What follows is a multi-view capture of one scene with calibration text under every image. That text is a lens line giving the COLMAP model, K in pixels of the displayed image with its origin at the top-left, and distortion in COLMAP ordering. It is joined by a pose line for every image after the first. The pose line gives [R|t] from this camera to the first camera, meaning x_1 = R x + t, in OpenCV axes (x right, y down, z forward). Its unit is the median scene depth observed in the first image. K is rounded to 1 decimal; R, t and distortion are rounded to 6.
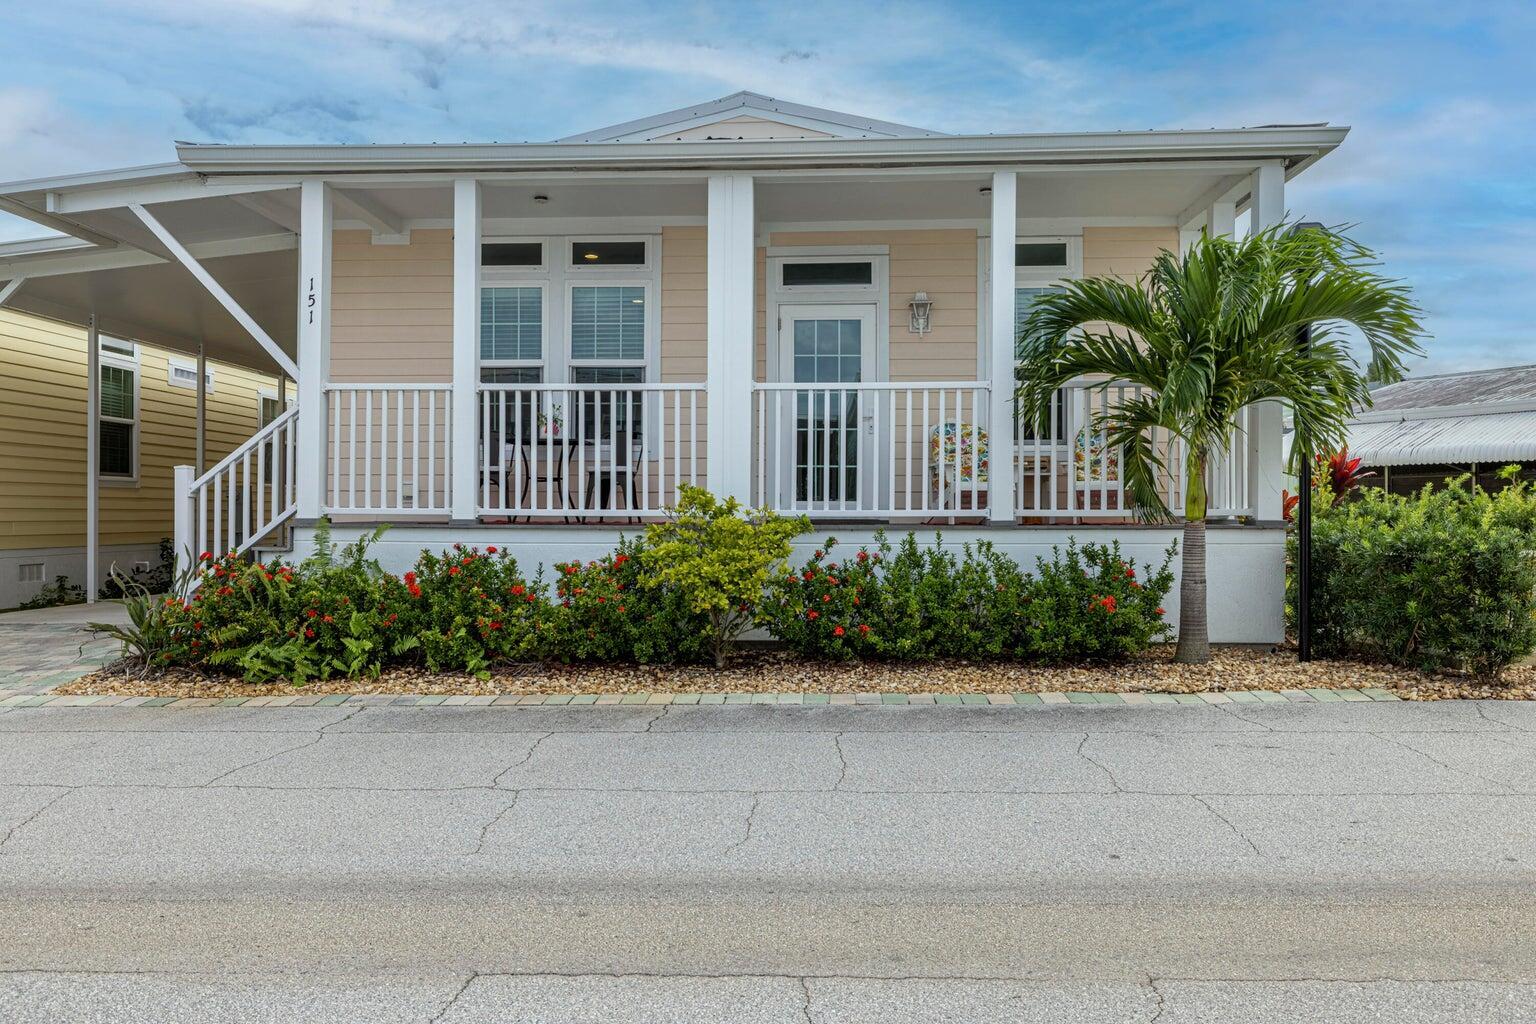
lens RADIAL K [[1232.3, 0, 768.0], [0, 1232.3, 512.0], [0, 0, 1]] dist [0.000638, -0.000434]
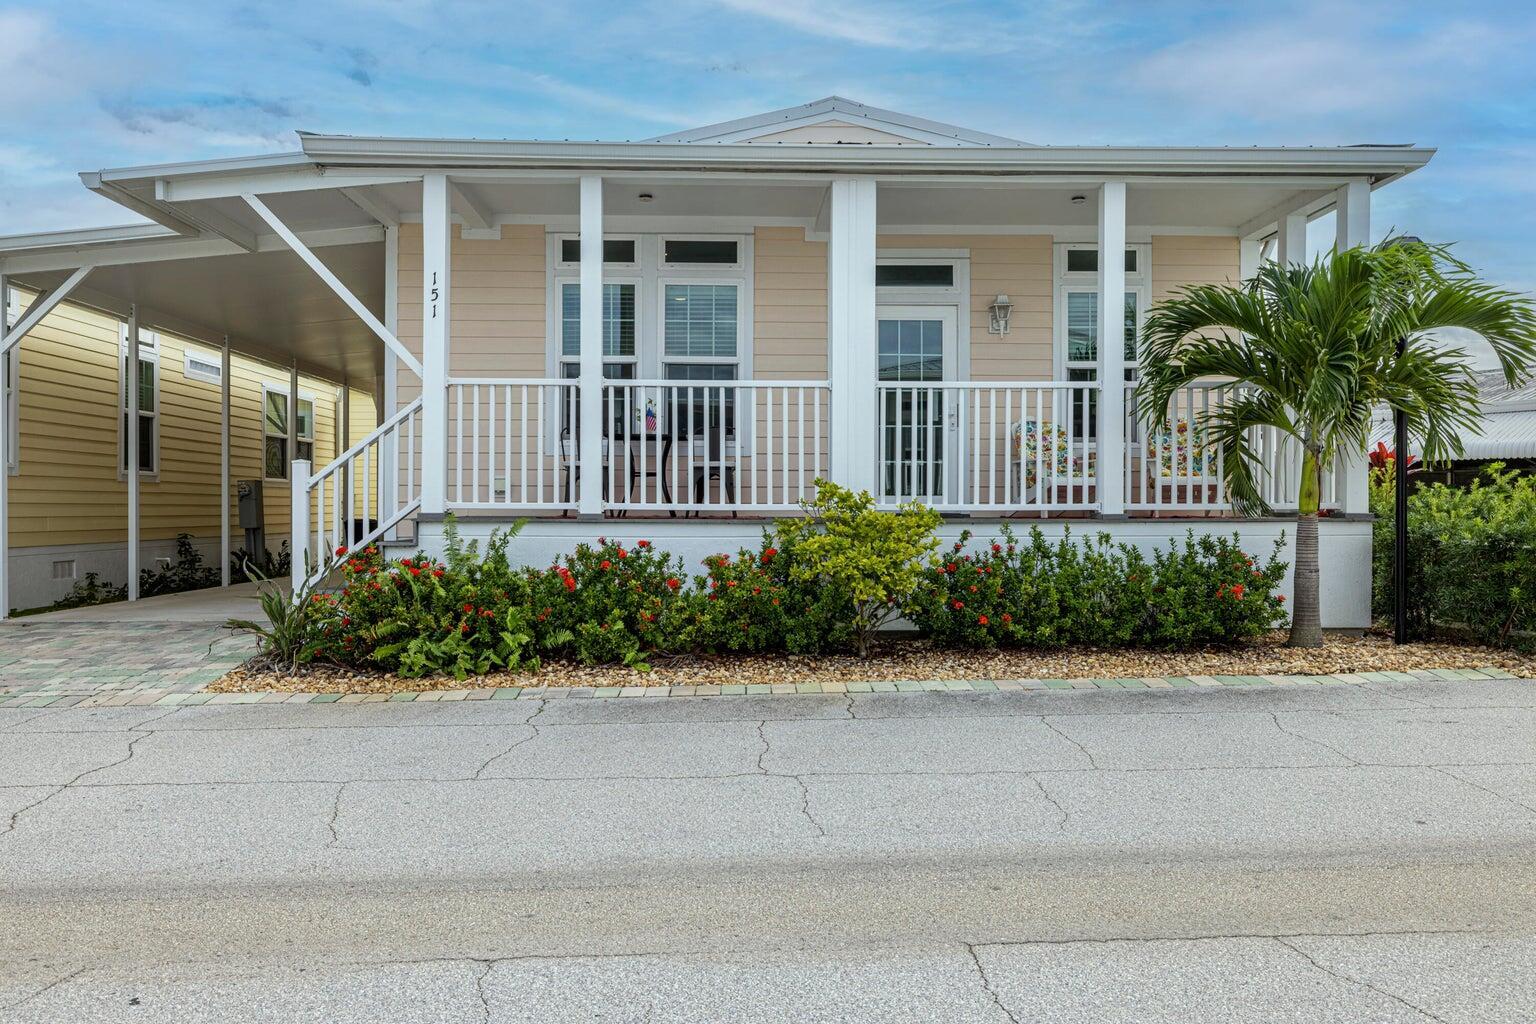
lens RADIAL K [[1216.5, 0, 768.0], [0, 1216.5, 512.0], [0, 0, 1]] dist [-0.001792, 0.001189]
pose [[0.995672, -0.001532, 0.092921, -0.203223], [0.001137, 0.999990, 0.004297, 0.000449], [-0.092927, -0.004172, 0.995664, -0.006422]]
